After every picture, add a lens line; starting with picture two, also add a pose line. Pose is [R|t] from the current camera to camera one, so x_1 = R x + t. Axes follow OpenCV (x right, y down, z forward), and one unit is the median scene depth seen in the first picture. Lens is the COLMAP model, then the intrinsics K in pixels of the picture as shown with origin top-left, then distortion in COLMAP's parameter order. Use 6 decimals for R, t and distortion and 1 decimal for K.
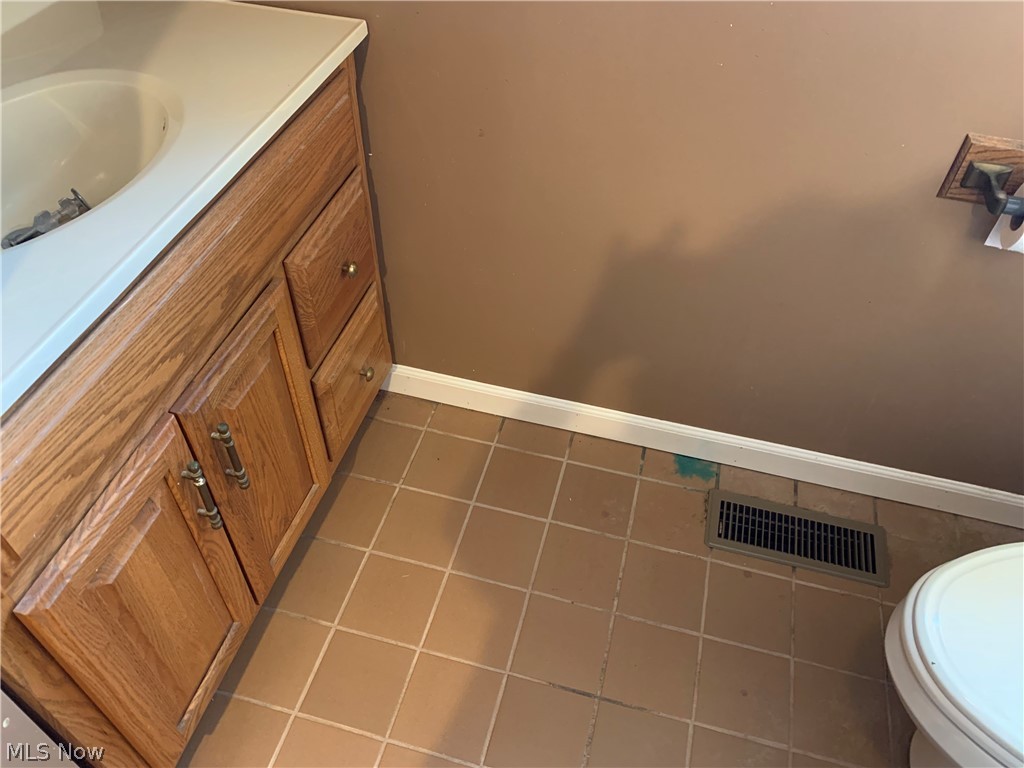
lens RADIAL K [[784.3, 0, 515.8], [0, 784.3, 380.7], [0, 0, 1]] dist [0.024411, -0.004151]
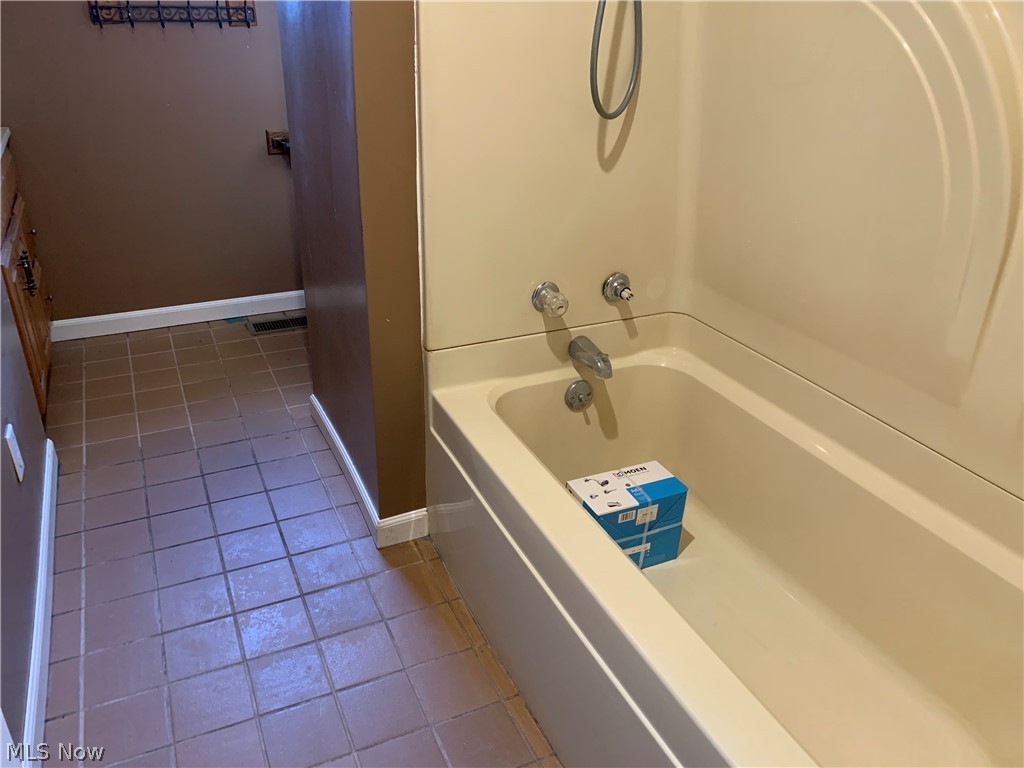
lens RADIAL K [[784.3, 0, 504.8], [0, 784.3, 385.1], [0, 0, 1]] dist [0.024411, -0.004151]
pose [[0.763330, -0.291735, 0.576384, -0.665961], [0.456369, 0.875011, -0.161504, 1.294538], [-0.457226, 0.386325, 0.801060, -1.286304]]
